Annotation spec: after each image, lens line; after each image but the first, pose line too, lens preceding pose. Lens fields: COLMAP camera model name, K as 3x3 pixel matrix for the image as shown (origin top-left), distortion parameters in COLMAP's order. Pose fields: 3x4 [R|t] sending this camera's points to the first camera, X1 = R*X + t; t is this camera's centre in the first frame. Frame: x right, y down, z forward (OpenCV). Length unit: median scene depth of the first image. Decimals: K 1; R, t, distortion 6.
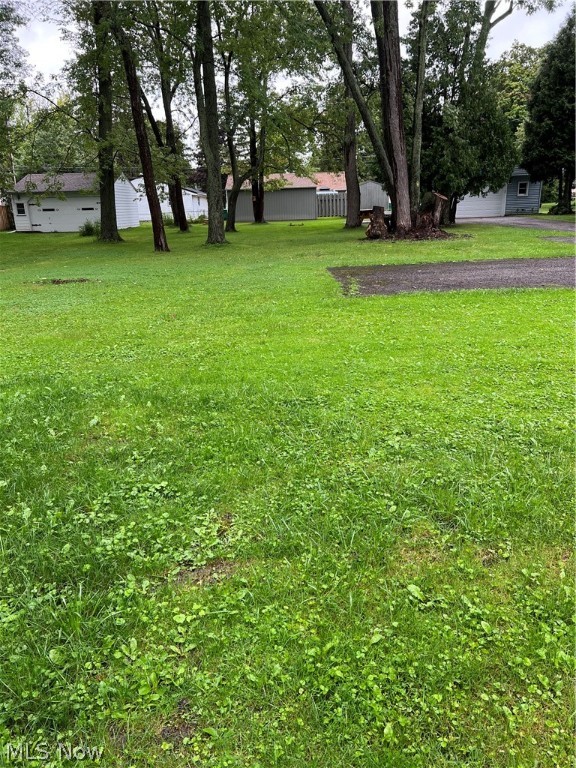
lens RADIAL K [[575.4, 0, 288.0], [0, 575.4, 384.0], [0, 0, 1]] dist [0.070708, -0.085348]
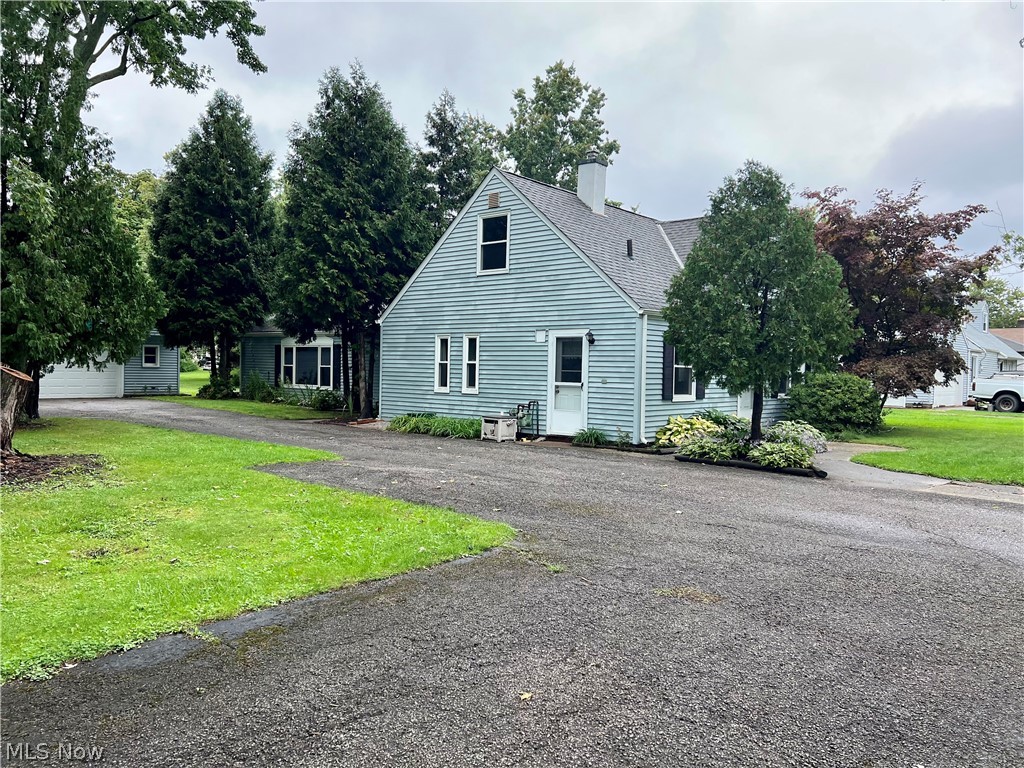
lens RADIAL K [[767.2, 0, 512.9], [0, 767.2, 382.0], [0, 0, 1]] dist [0.070708, -0.085348]
pose [[0.666779, 0.027468, 0.744749, 0.053515], [0.183420, 0.962533, -0.199717, -0.085364], [-0.722332, 0.269769, 0.636759, 0.239321]]
